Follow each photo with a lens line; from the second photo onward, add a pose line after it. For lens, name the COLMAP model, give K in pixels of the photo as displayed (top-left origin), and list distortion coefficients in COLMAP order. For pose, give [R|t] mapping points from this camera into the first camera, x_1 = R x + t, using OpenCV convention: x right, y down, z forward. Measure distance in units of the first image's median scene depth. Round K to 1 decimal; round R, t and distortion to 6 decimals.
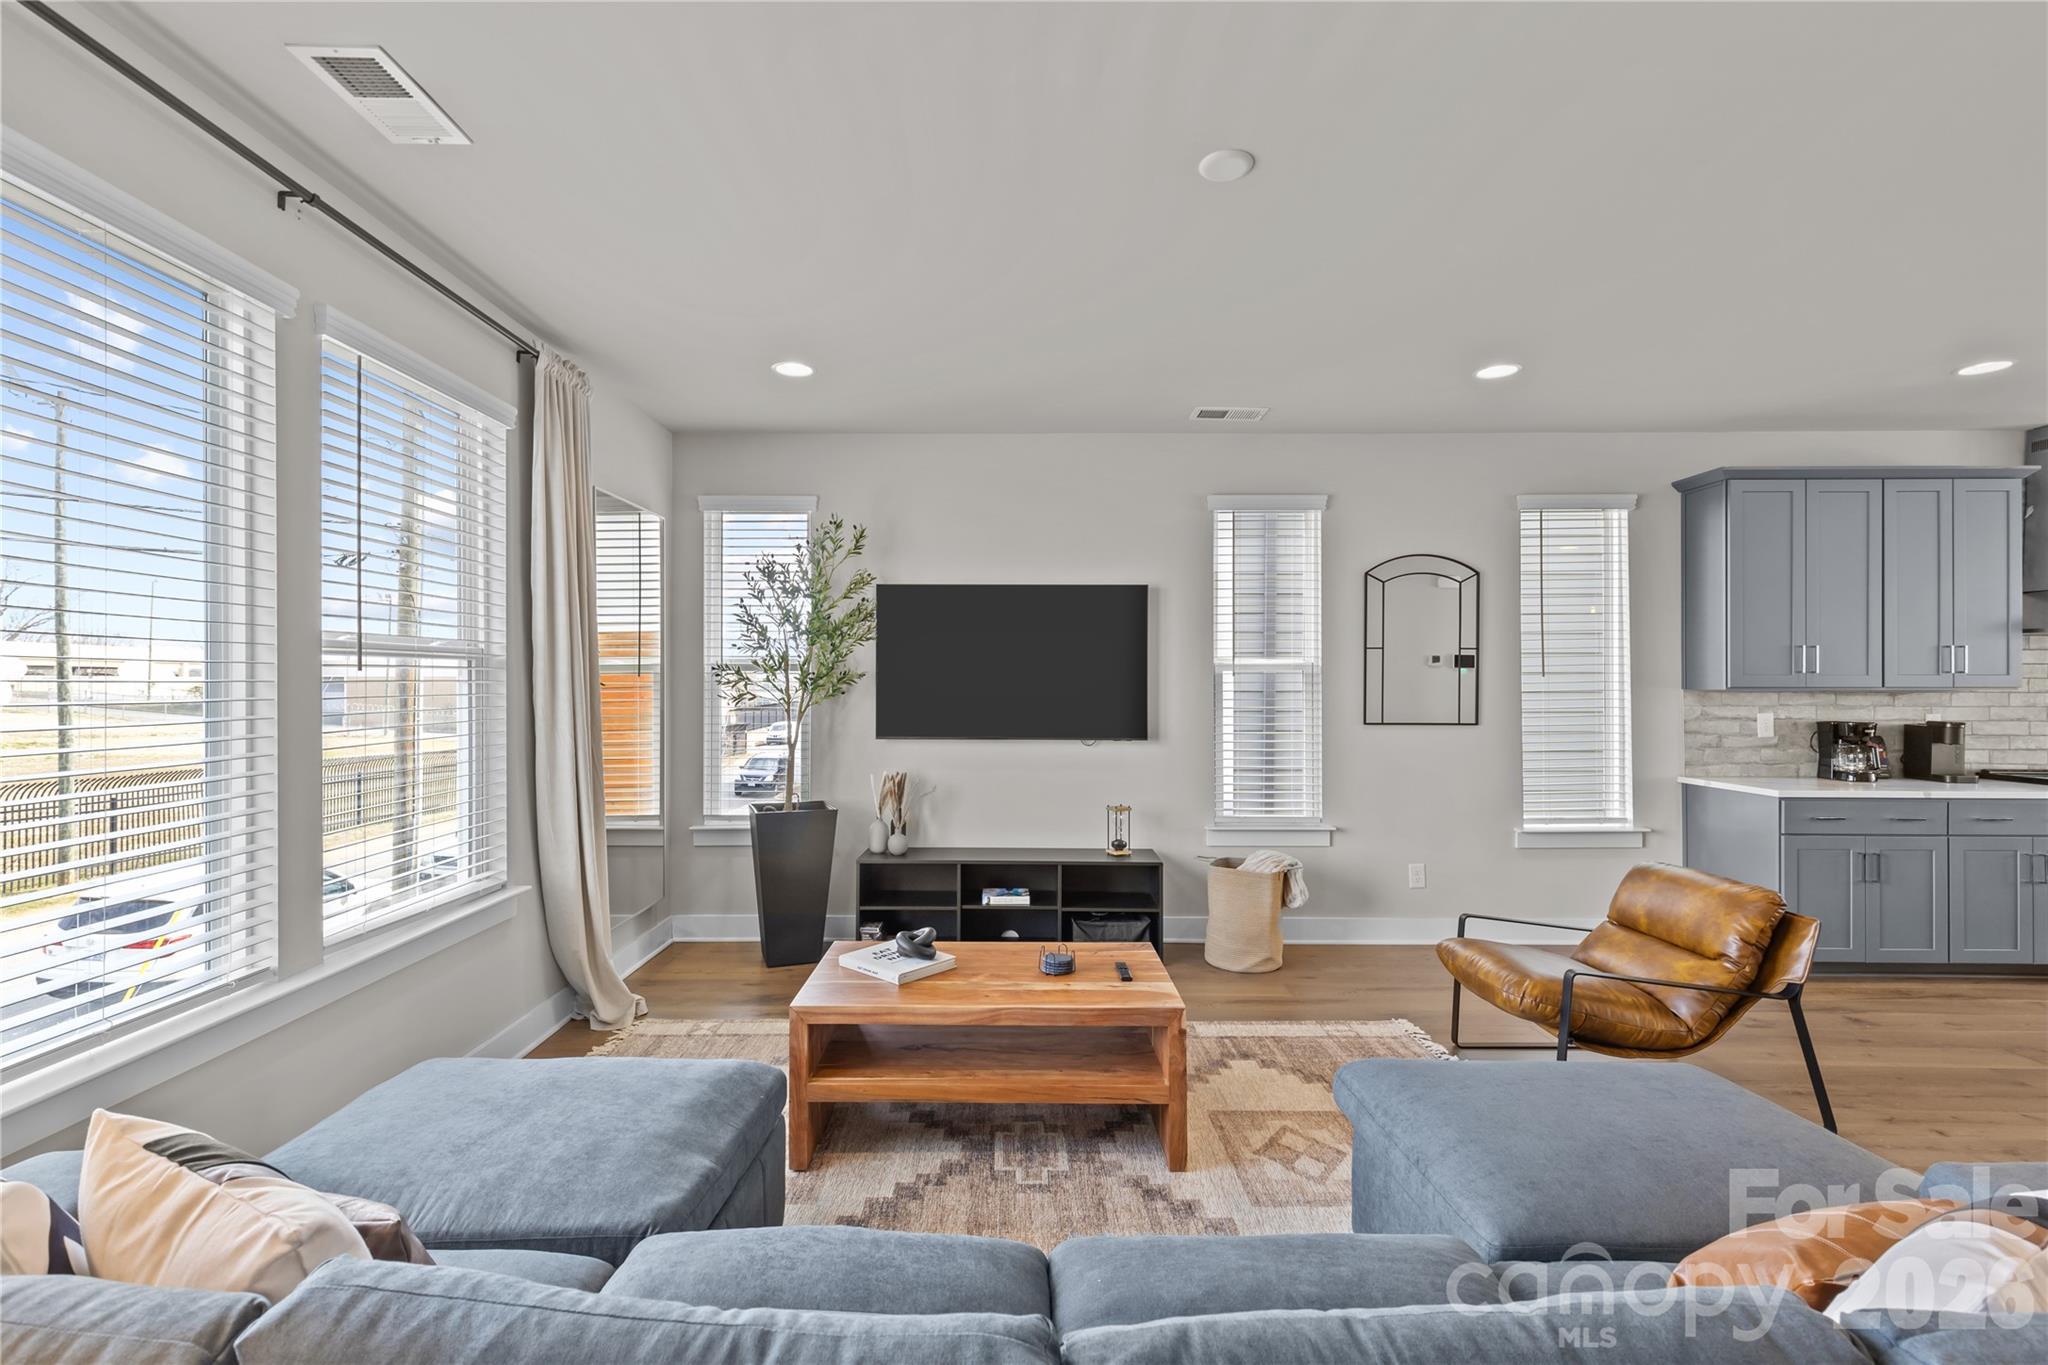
lens RADIAL K [[901.0, 0, 1014.0], [0, 901.0, 686.6], [0, 0, 1]] dist [0.000548, 0.000219]
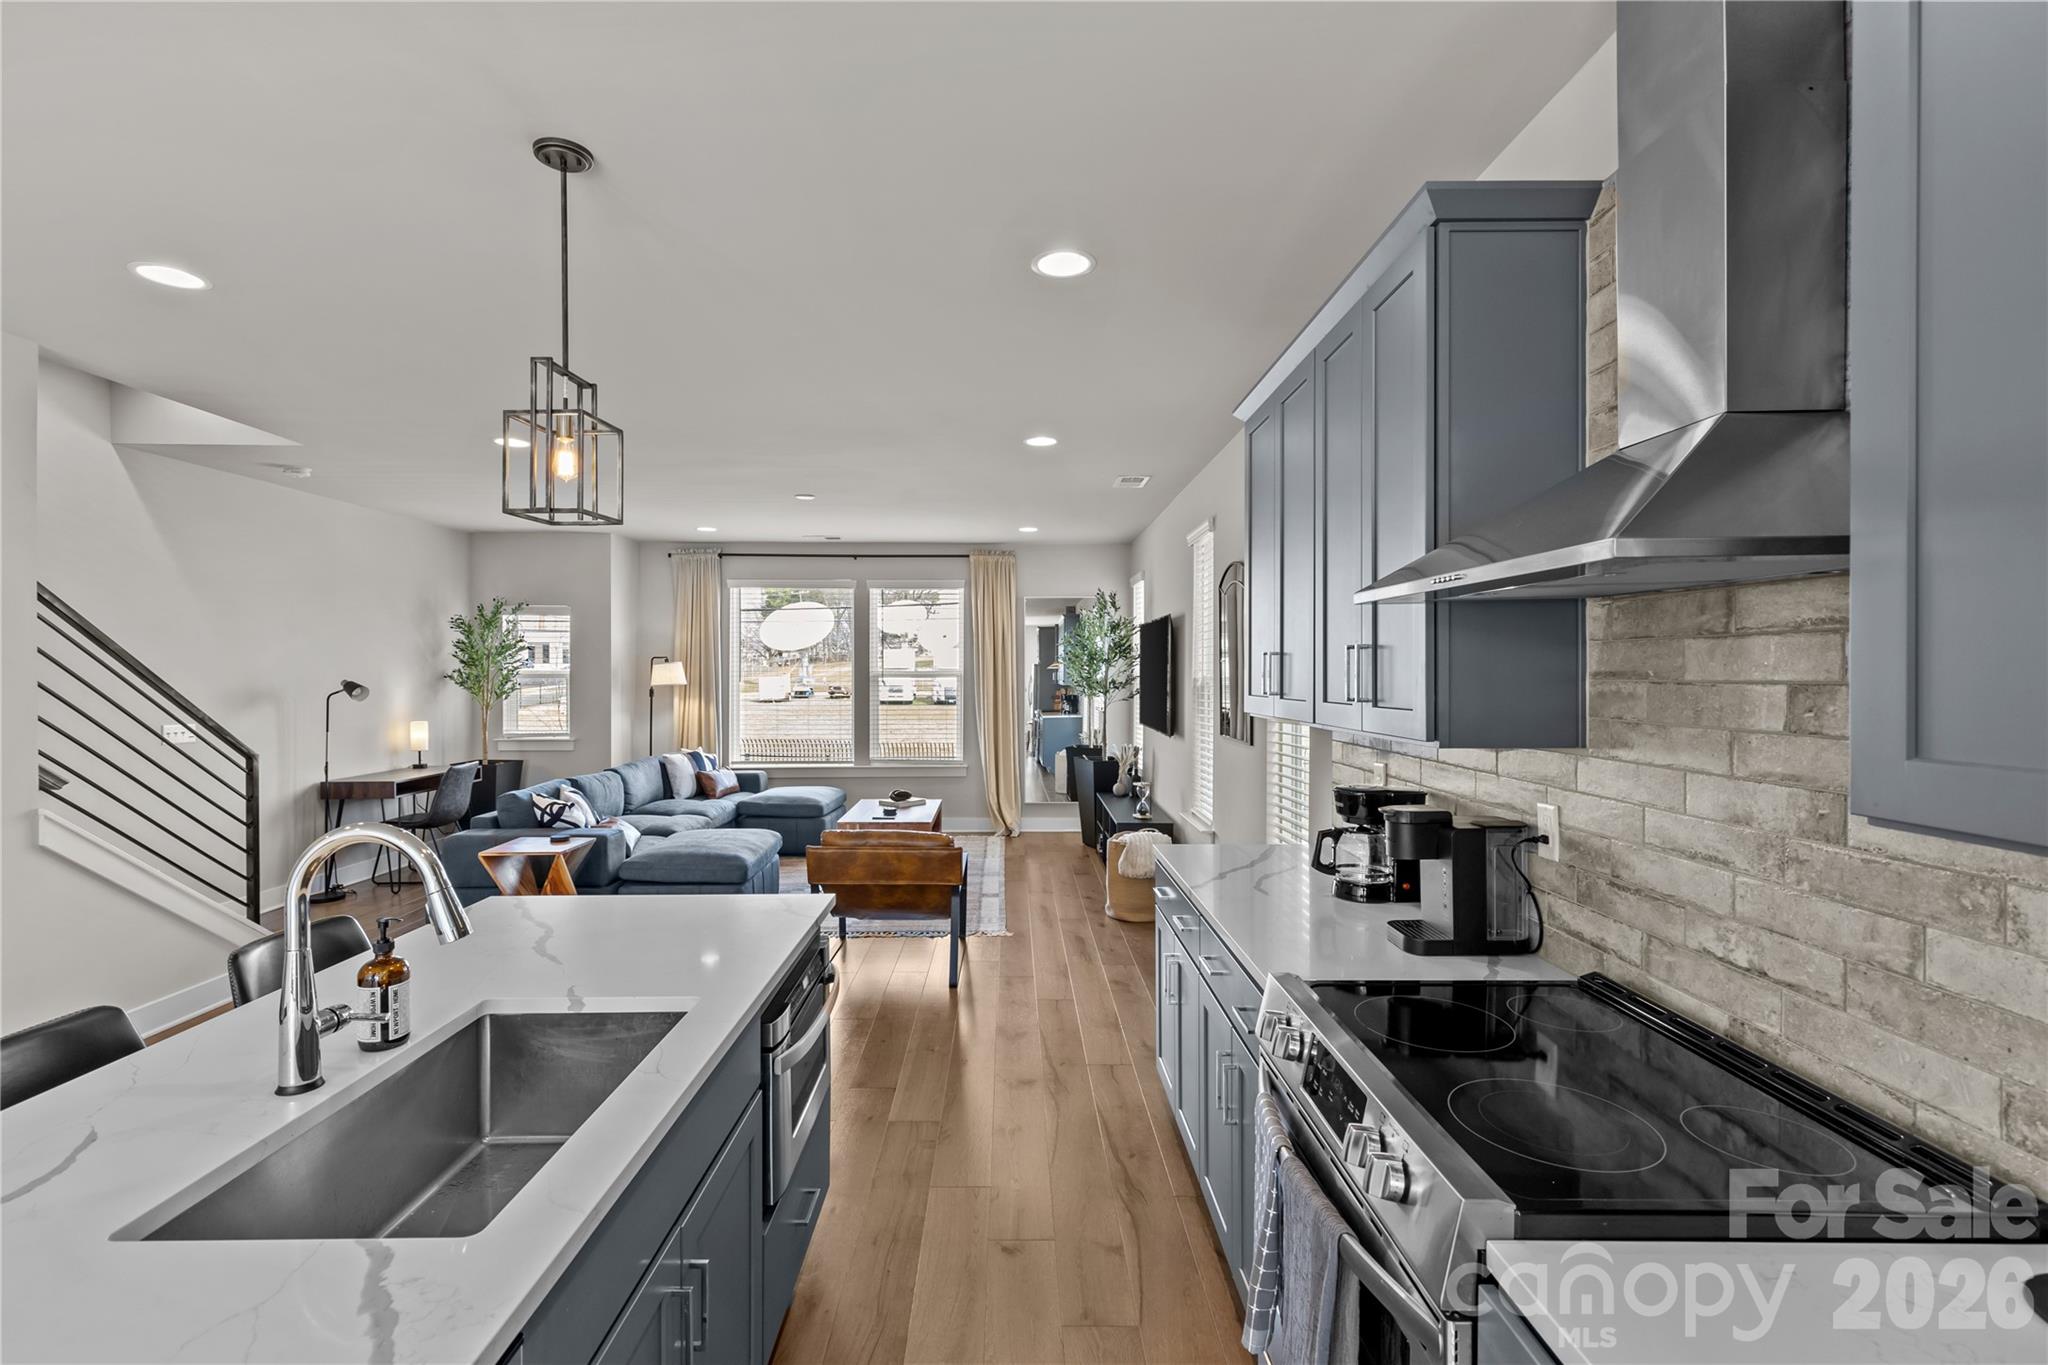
lens RADIAL K [[912.8, 0, 1013.6], [0, 912.8, 677.1], [0, 0, 1]] dist [-0.000072, 0.000196]
pose [[0.019125, 0.002566, -0.999814, 1.431726], [-0.003090, 0.999992, 0.002508, -0.026615], [0.999812, 0.003042, 0.019133, 0.757501]]
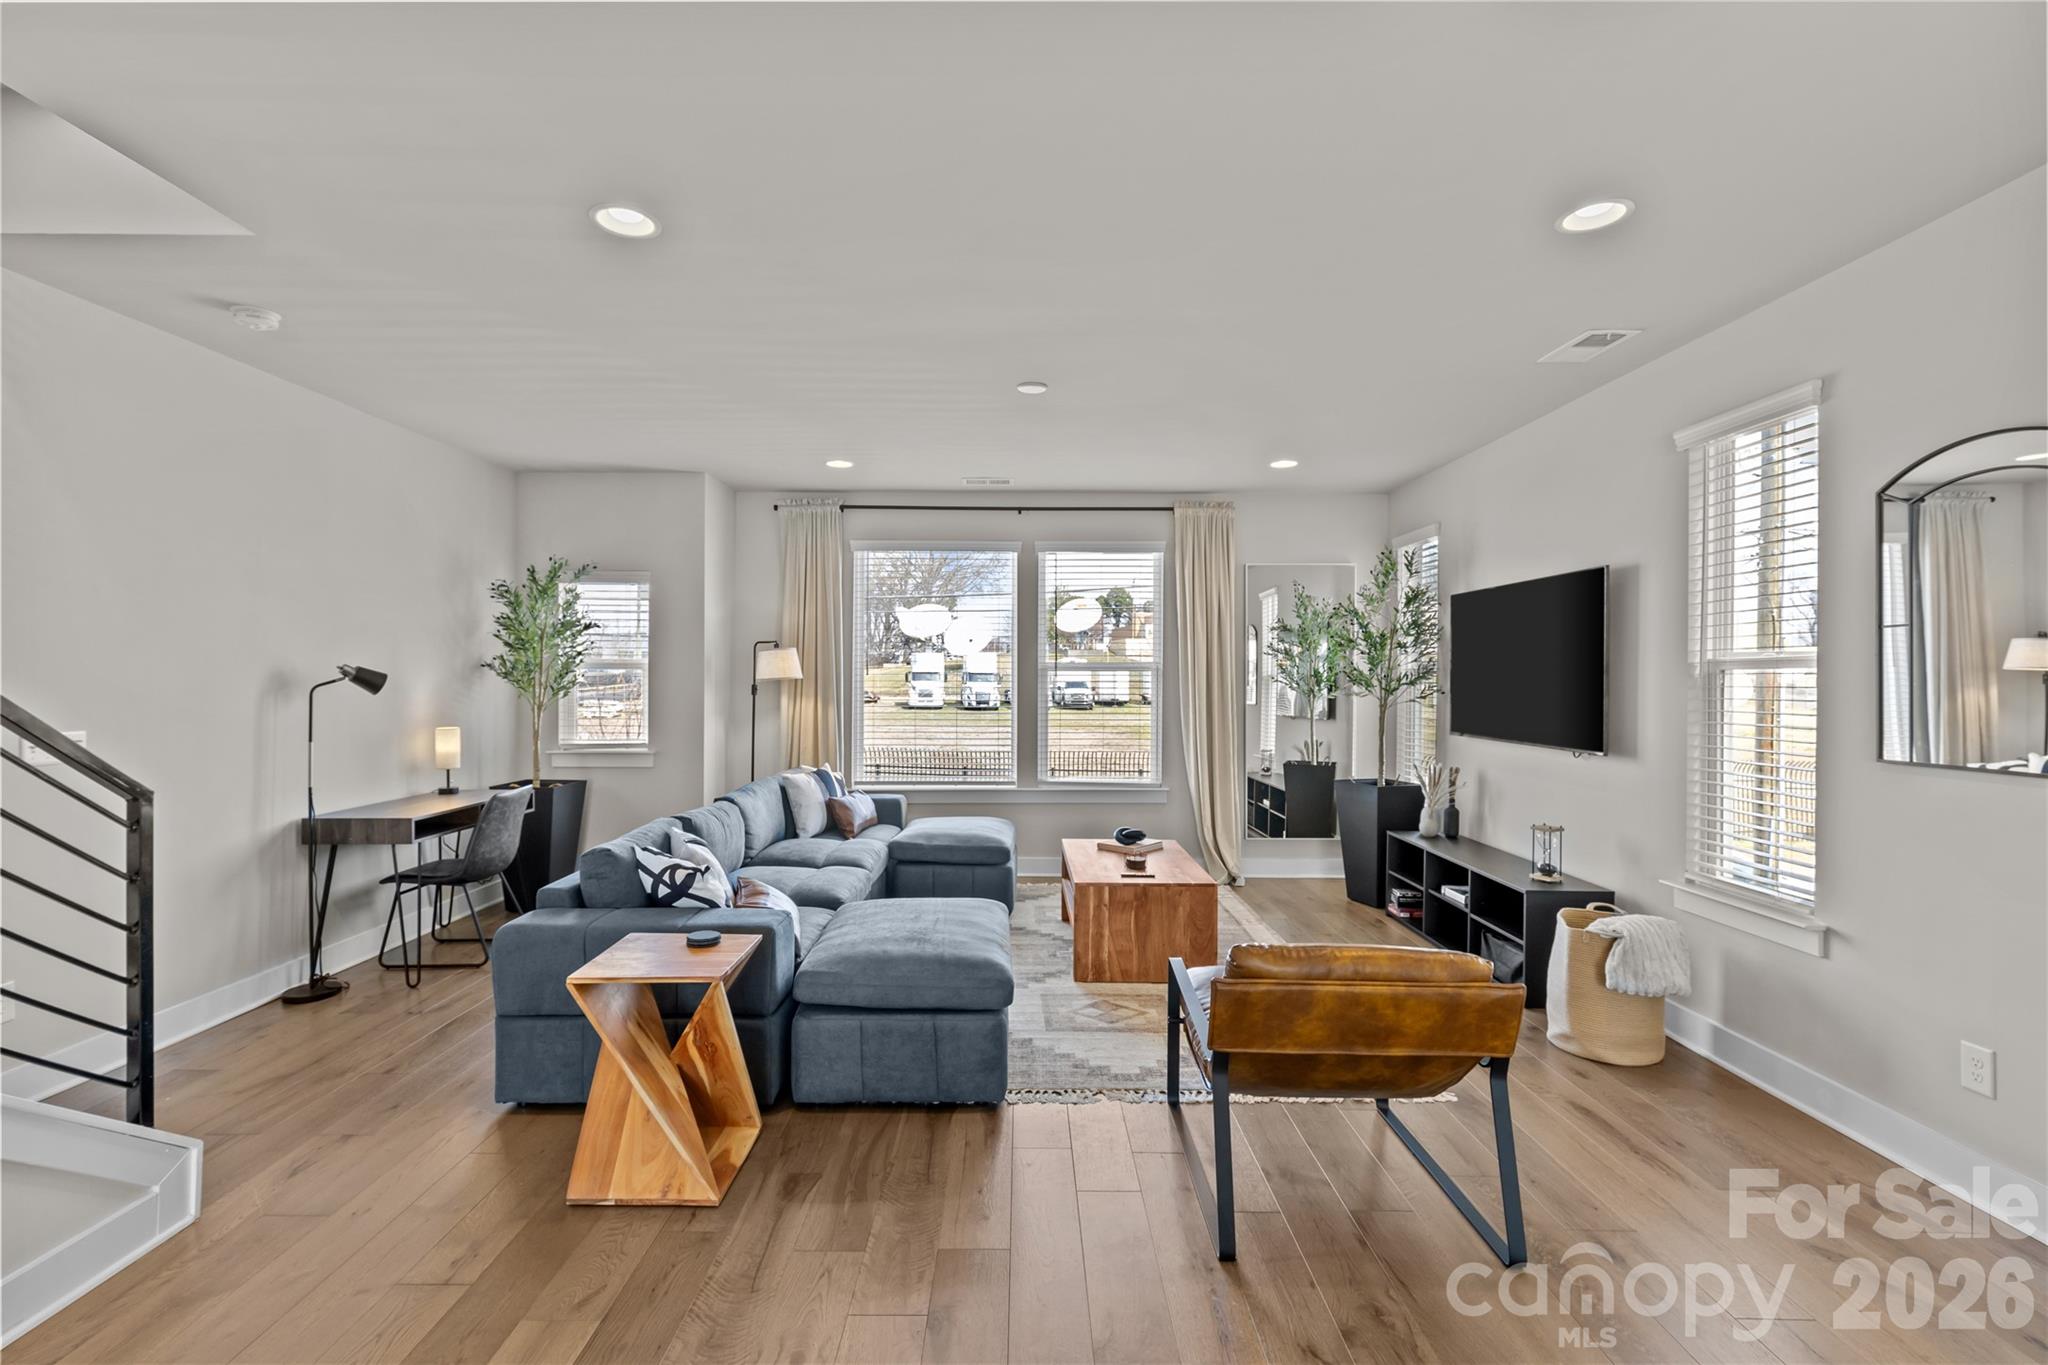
lens RADIAL K [[912.8, 0, 1013.6], [0, 912.8, 677.1], [0, 0, 1]] dist [-0.000072, 0.000196]
pose [[0.004129, -0.003508, -0.999985, 0.976613], [-0.006587, 0.999972, -0.003535, -0.005412], [0.999970, 0.006601, 0.004106, 0.462387]]
